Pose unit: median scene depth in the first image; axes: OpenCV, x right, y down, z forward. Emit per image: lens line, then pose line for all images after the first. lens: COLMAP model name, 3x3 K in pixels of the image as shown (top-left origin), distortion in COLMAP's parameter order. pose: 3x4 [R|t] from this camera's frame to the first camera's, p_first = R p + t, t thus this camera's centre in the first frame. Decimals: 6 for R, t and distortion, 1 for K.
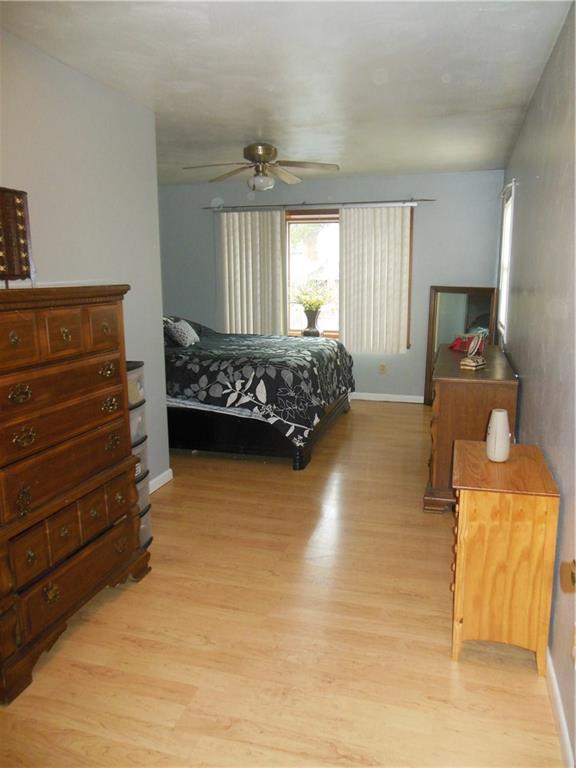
lens RADIAL K [[579.8, 0, 289.1], [0, 579.8, 383.8], [0, 0, 1]] dist [-0.050806, 0.071302]
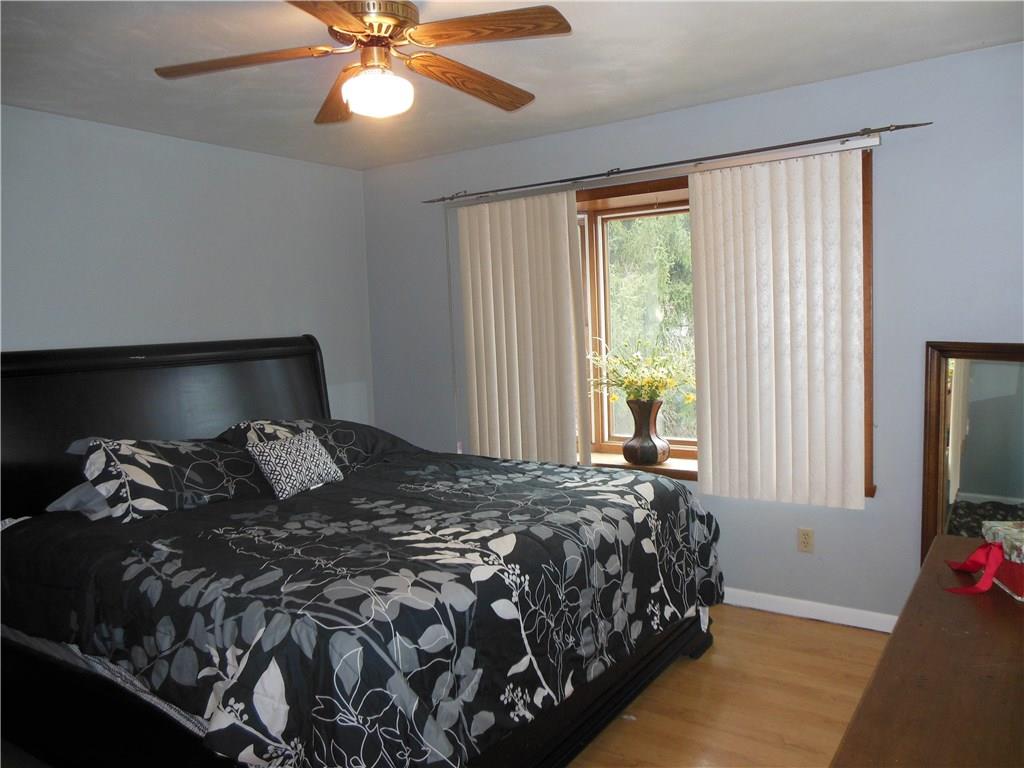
lens RADIAL K [[773.0, 0, 488.9], [0, 773.0, 387.0], [0, 0, 1]] dist [-0.050806, 0.071302]
pose [[0.941594, -0.006147, -0.336695, 0.143775], [-0.028599, 0.994762, -0.098140, -0.081412], [0.335535, 0.102037, 0.936485, 0.426811]]
